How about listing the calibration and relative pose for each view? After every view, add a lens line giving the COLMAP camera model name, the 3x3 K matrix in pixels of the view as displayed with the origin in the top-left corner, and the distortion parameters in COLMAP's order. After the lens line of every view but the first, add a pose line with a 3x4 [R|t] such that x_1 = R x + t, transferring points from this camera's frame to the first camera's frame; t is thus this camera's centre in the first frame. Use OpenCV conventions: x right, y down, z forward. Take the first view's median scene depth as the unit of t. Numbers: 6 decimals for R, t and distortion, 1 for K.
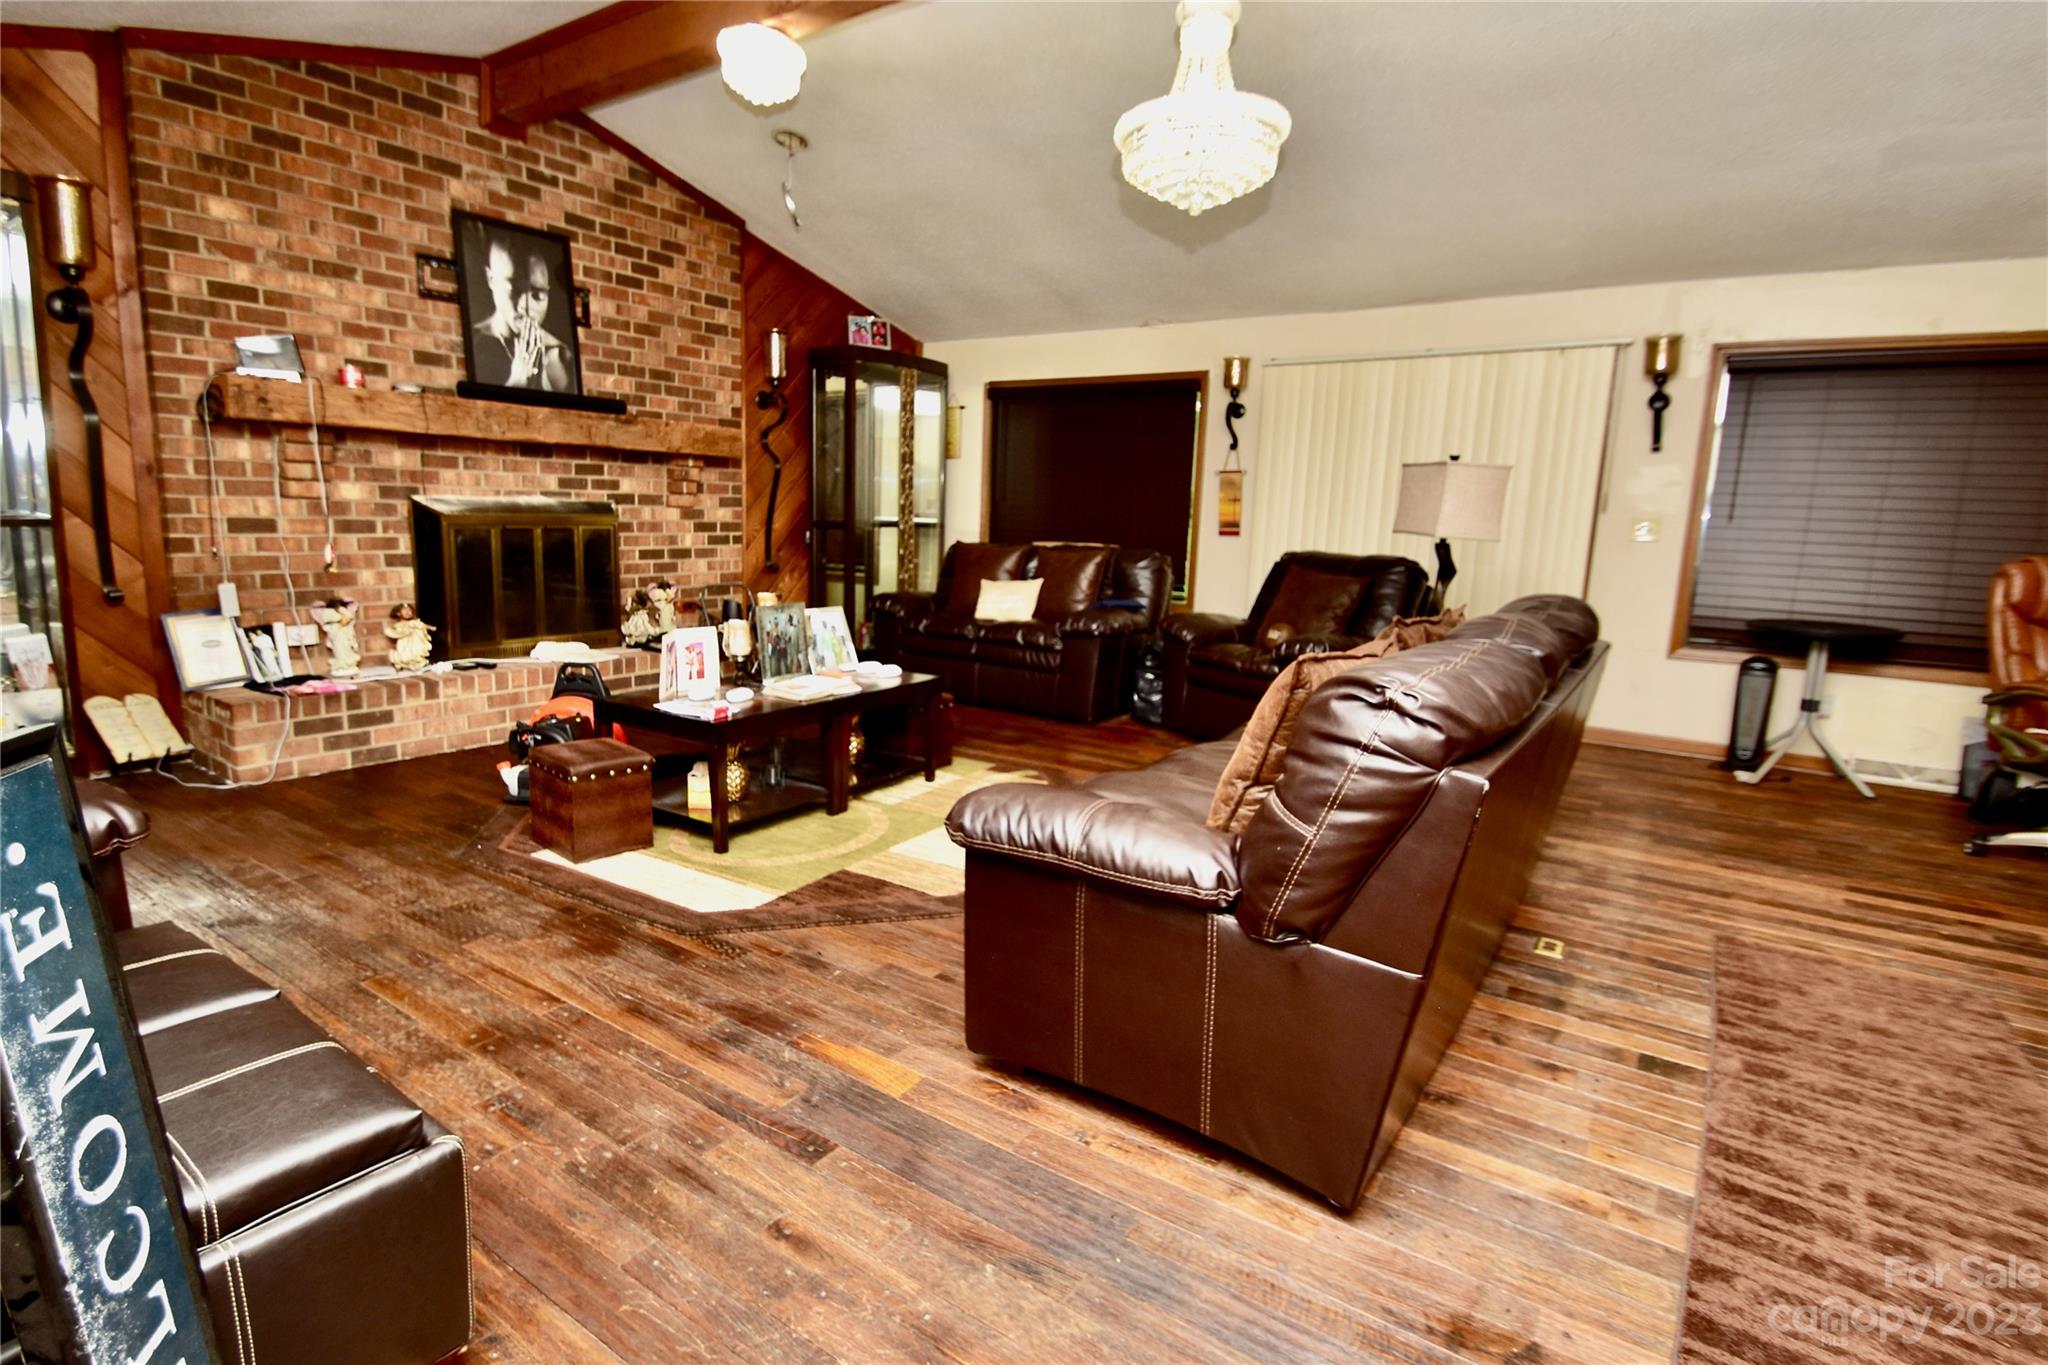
lens RADIAL K [[1029.3, 0, 945.5], [0, 1029.3, 673.5], [0, 0, 1]] dist [0.003913, 0.000039]
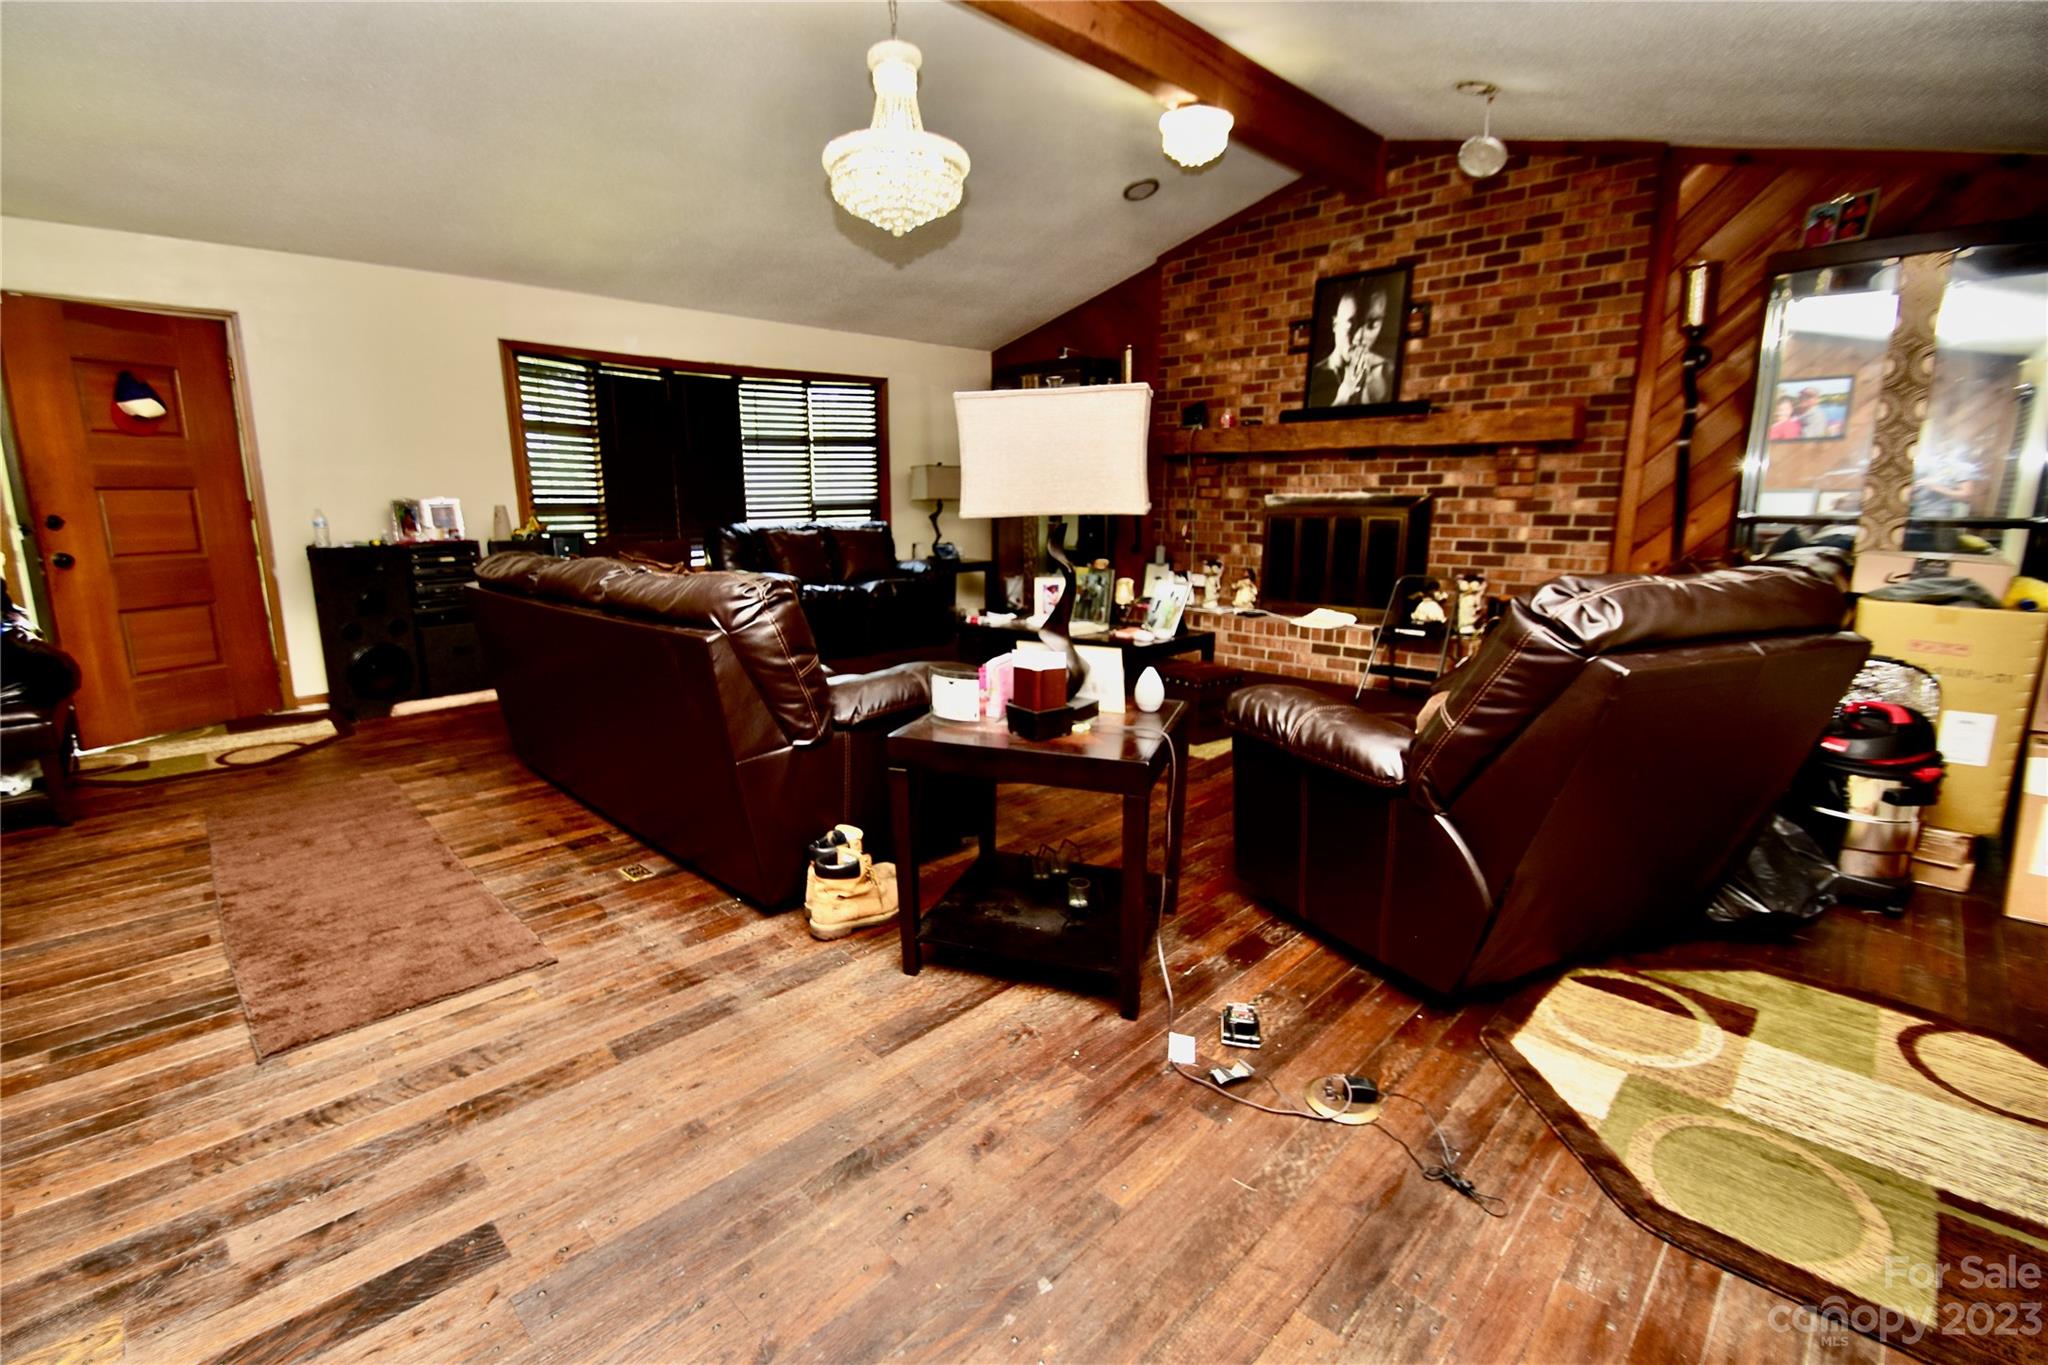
lens RADIAL K [[907.6, 0, 1016.4], [0, 907.6, 684.9], [0, 0, 1]] dist [0.000441, -0.001263]
pose [[-0.153355, 0.169964, -0.973445, 0.741613], [-0.162060, 0.967433, 0.194445, -0.093055], [0.974792, 0.187576, -0.120817, 0.764168]]
